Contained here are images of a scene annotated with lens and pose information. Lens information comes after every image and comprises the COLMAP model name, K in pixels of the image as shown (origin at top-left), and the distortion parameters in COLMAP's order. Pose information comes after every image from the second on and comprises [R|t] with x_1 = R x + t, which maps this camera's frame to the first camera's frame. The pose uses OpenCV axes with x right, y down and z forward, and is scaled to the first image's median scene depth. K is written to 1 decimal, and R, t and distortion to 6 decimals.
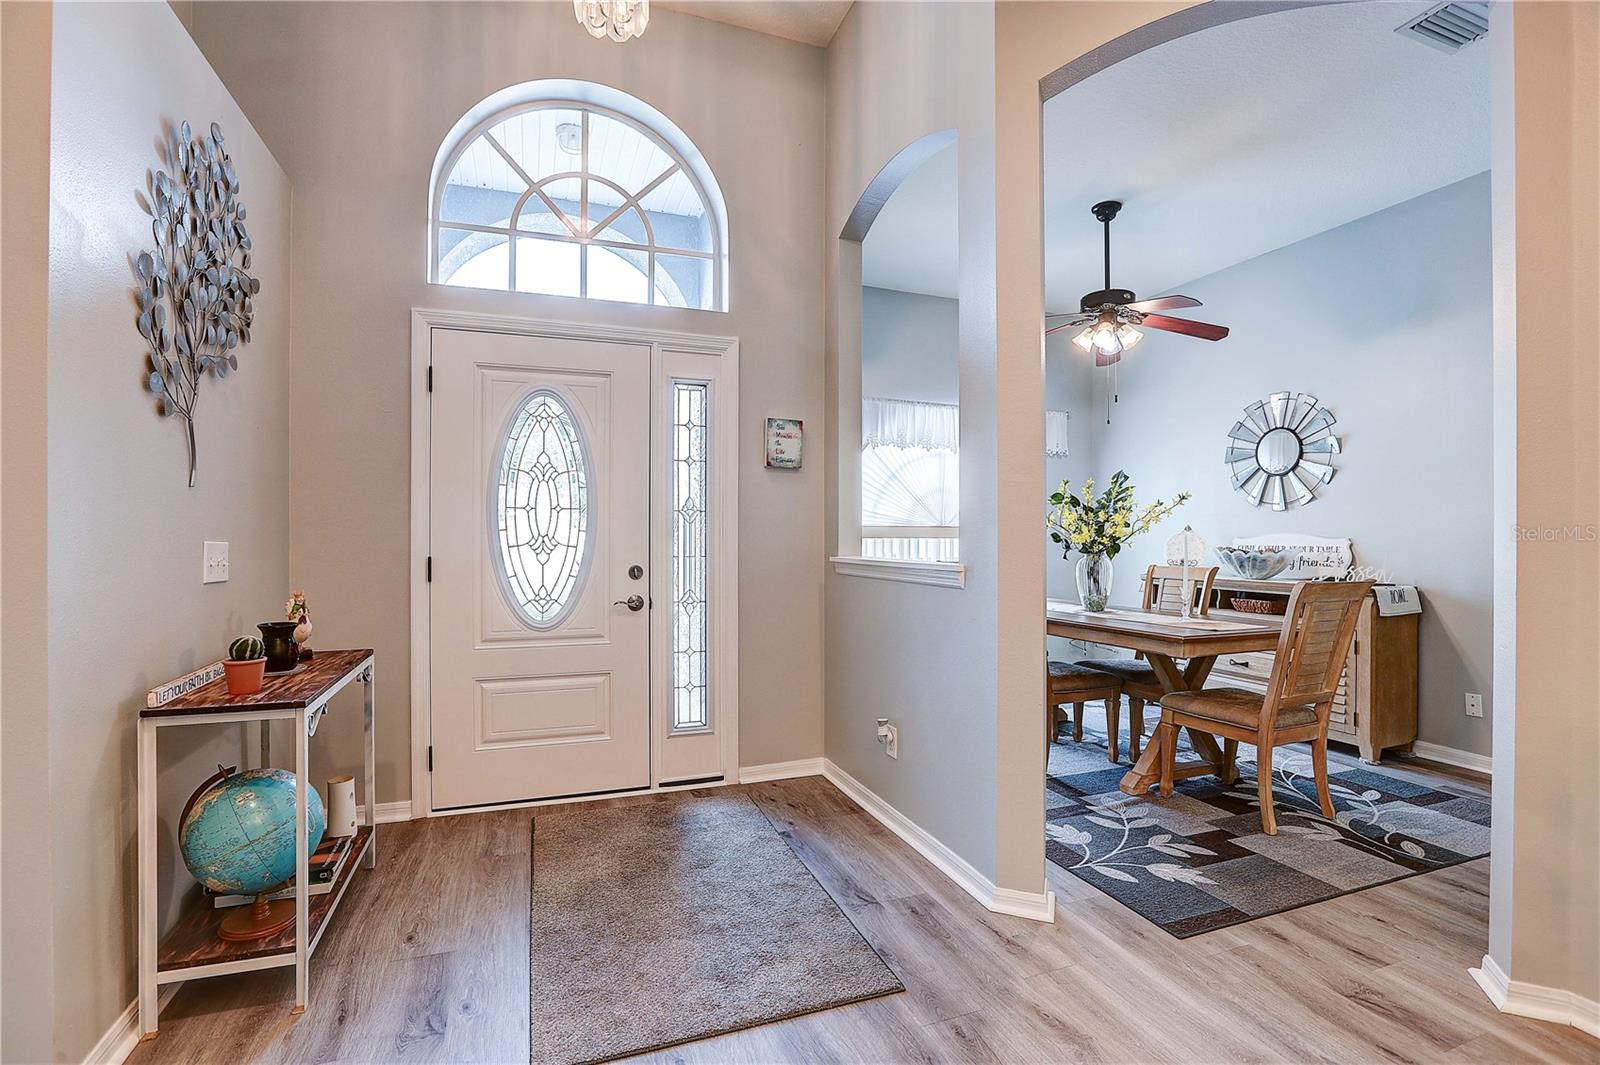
lens RADIAL K [[726.6, 0, 796.9], [0, 726.6, 536.7], [0, 0, 1]] dist [-0.043921, 0.011341]
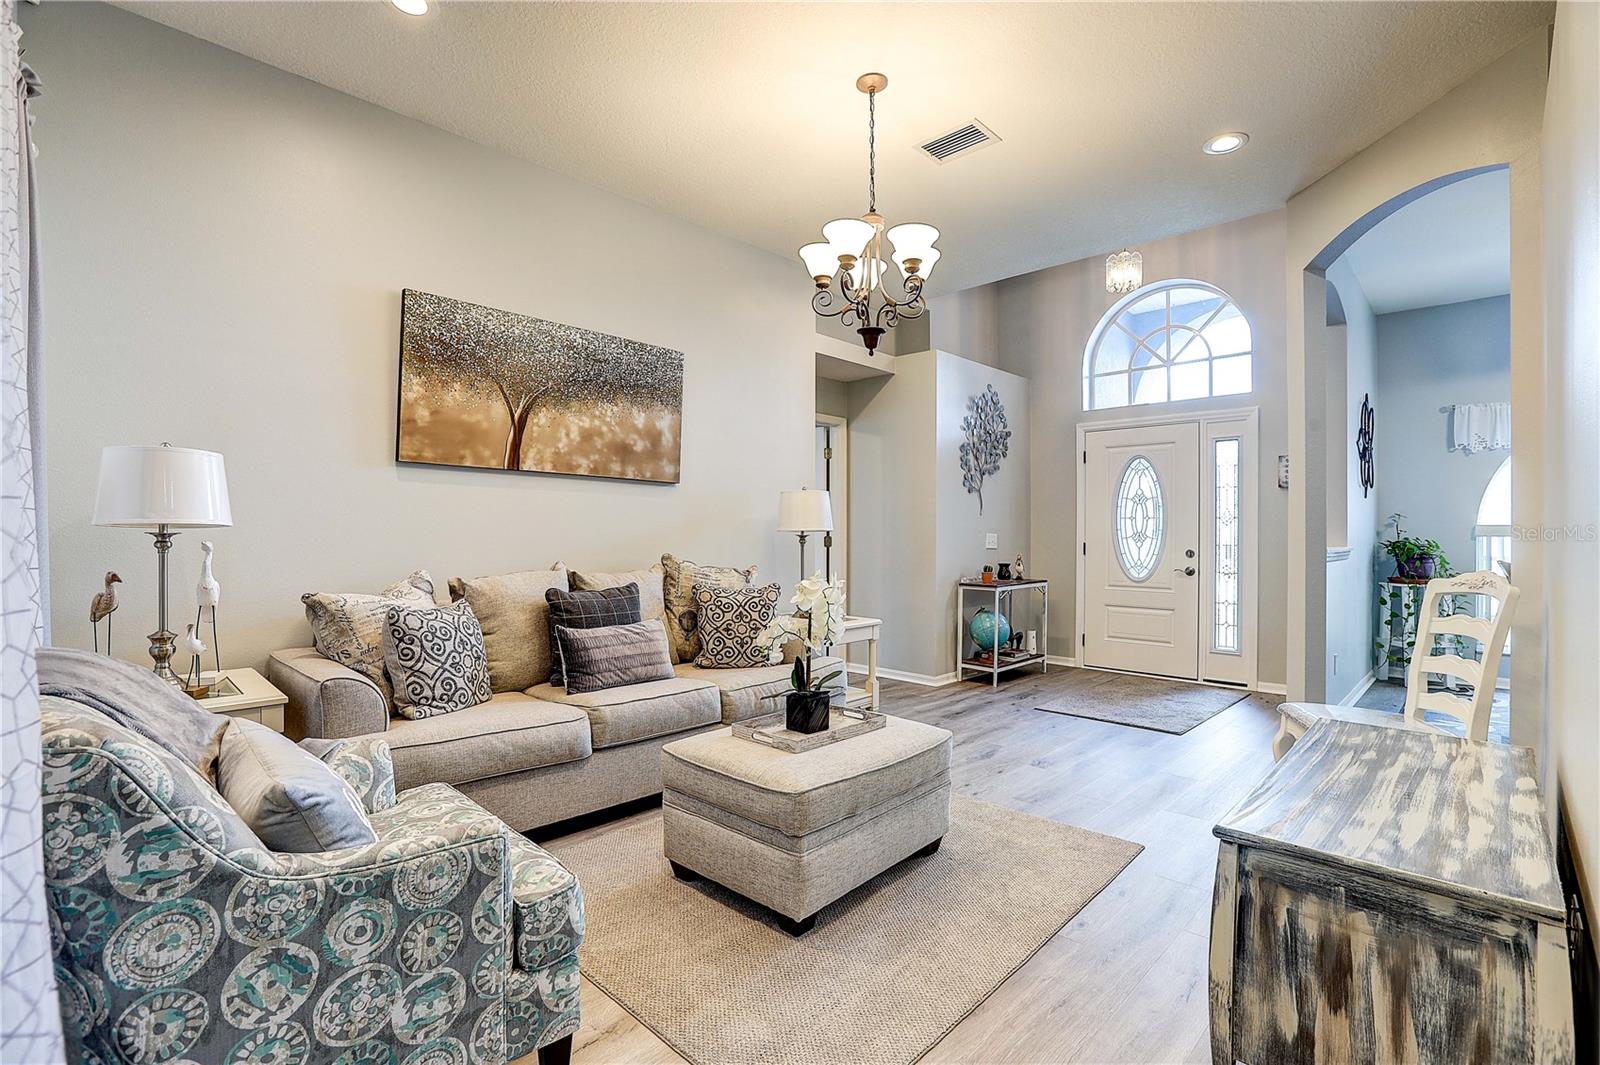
lens RADIAL K [[726.6, 0, 804.6], [0, 726.6, 541.8], [0, 0, 1]] dist [-0.043921, 0.011341]
pose [[0.436849, 0.009862, -0.899481, 0.958479], [-0.006154, 0.999949, 0.007974, 0.013033], [0.899514, 0.002052, 0.436888, -0.607389]]
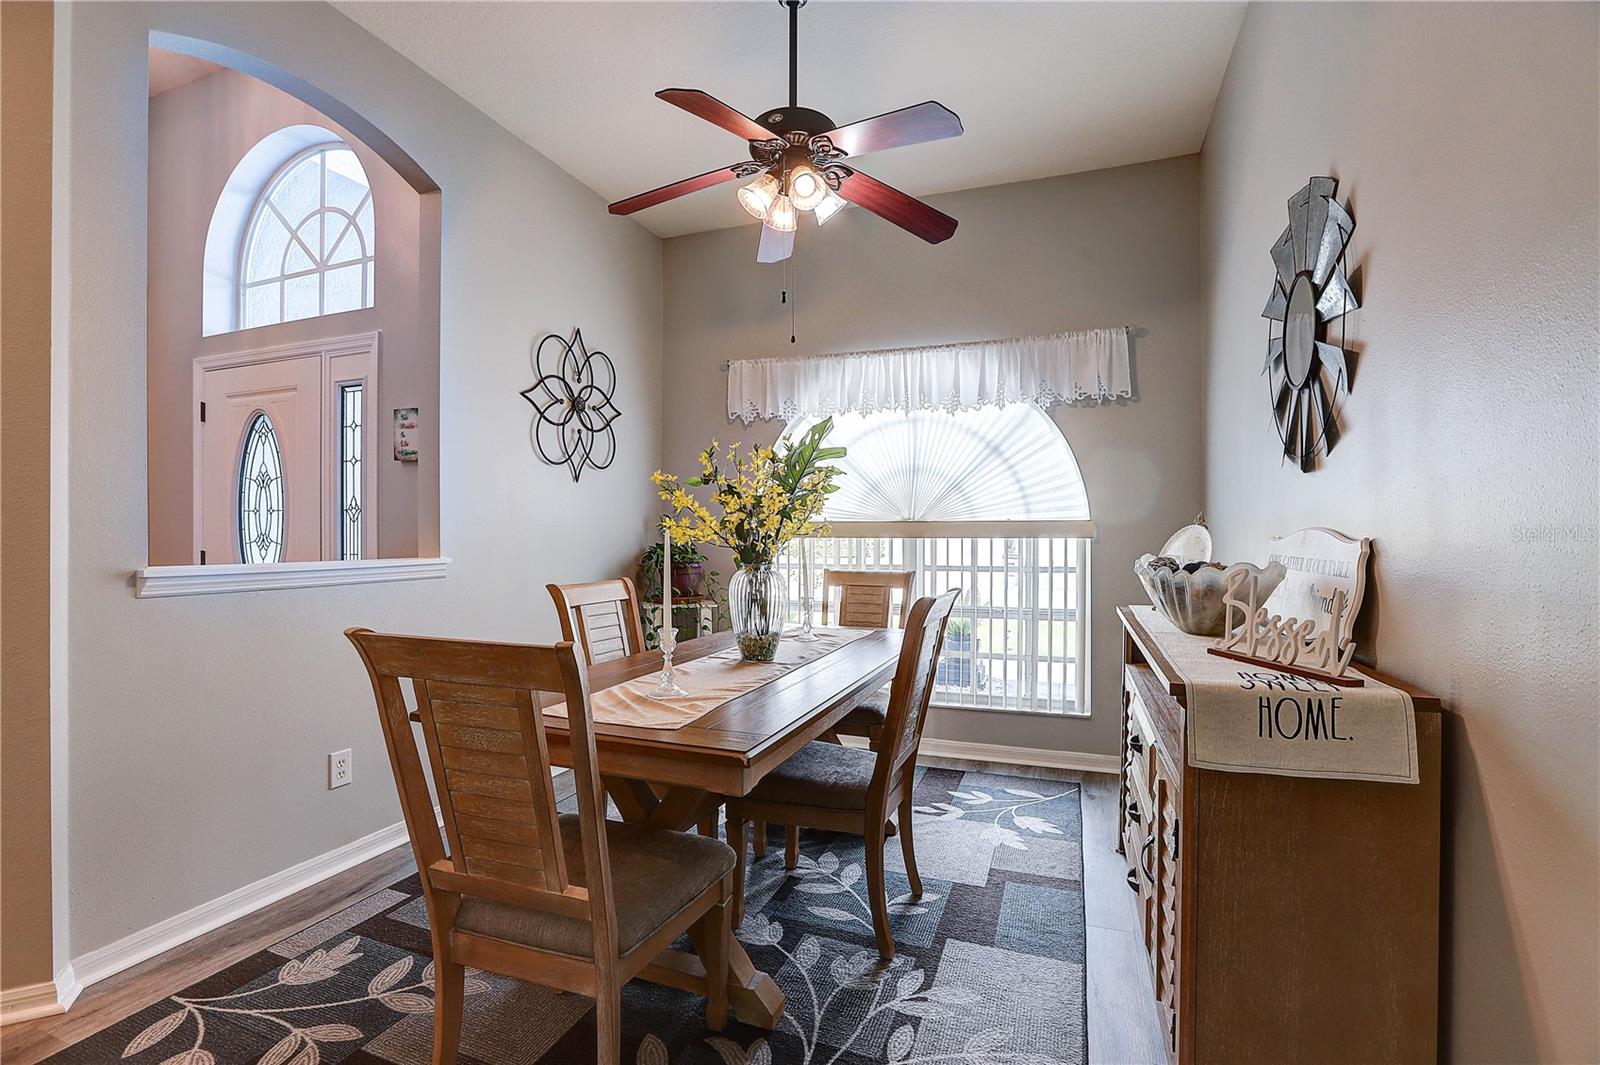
lens RADIAL K [[726.6, 0, 797.5], [0, 726.6, 532.1], [0, 0, 1]] dist [-0.043921, 0.011341]
pose [[0.753178, -0.003080, -0.657810, 1.049170], [-0.000916, 0.999983, -0.005731, 0.000416], [0.657816, 0.004919, 0.753162, 0.703578]]
